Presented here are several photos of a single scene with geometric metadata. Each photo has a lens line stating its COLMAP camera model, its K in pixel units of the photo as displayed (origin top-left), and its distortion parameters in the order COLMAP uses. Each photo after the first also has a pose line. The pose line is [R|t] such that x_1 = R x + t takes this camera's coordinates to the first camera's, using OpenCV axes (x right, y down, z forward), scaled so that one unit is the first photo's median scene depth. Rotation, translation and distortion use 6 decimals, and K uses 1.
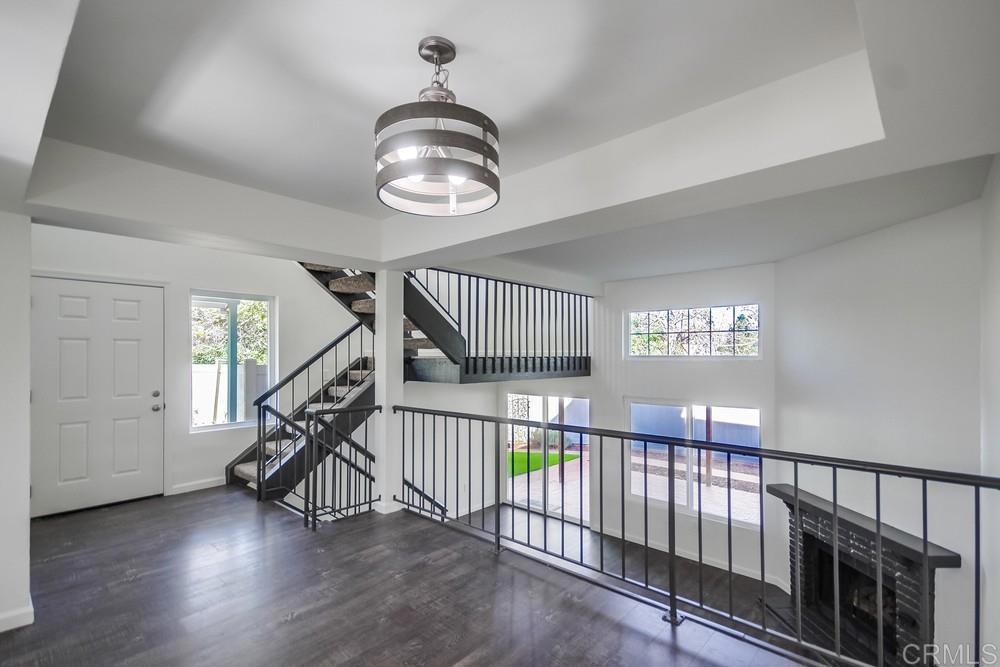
lens RADIAL K [[466.9, 0, 501.0], [0, 466.9, 348.3], [0, 0, 1]] dist [-0.001775, -0.000649]
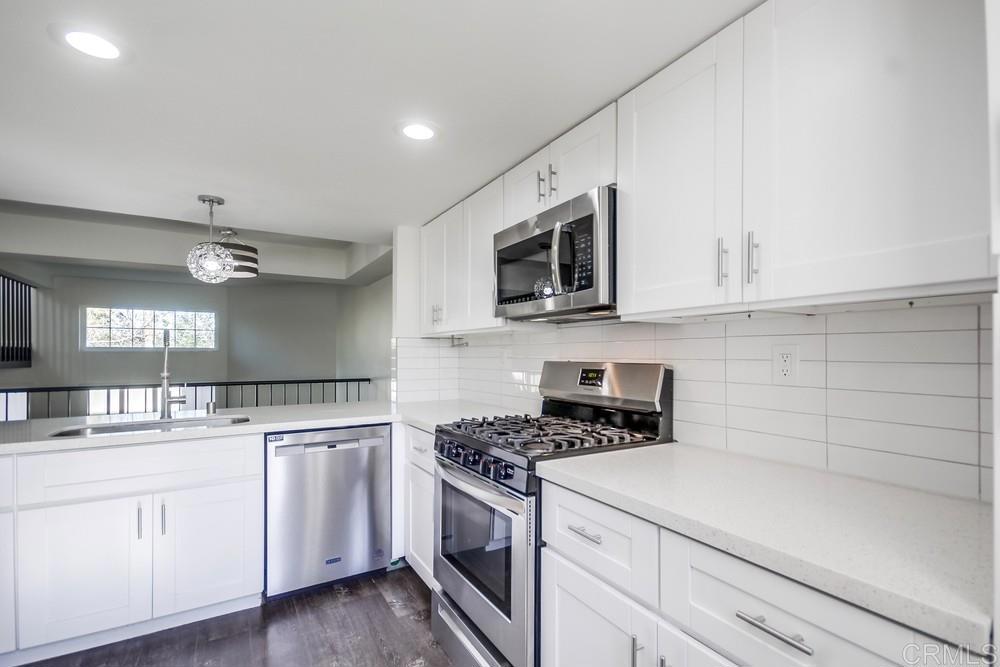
lens RADIAL K [[466.9, 0, 501.0], [0, 466.9, 348.3], [0, 0, 1]] dist [-0.001775, -0.000649]
pose [[0.292399, 0.007910, 0.956264, -0.471870], [-0.015518, 0.999873, -0.003526, 0.007657], [-0.956171, -0.013808, 0.292485, -0.237348]]
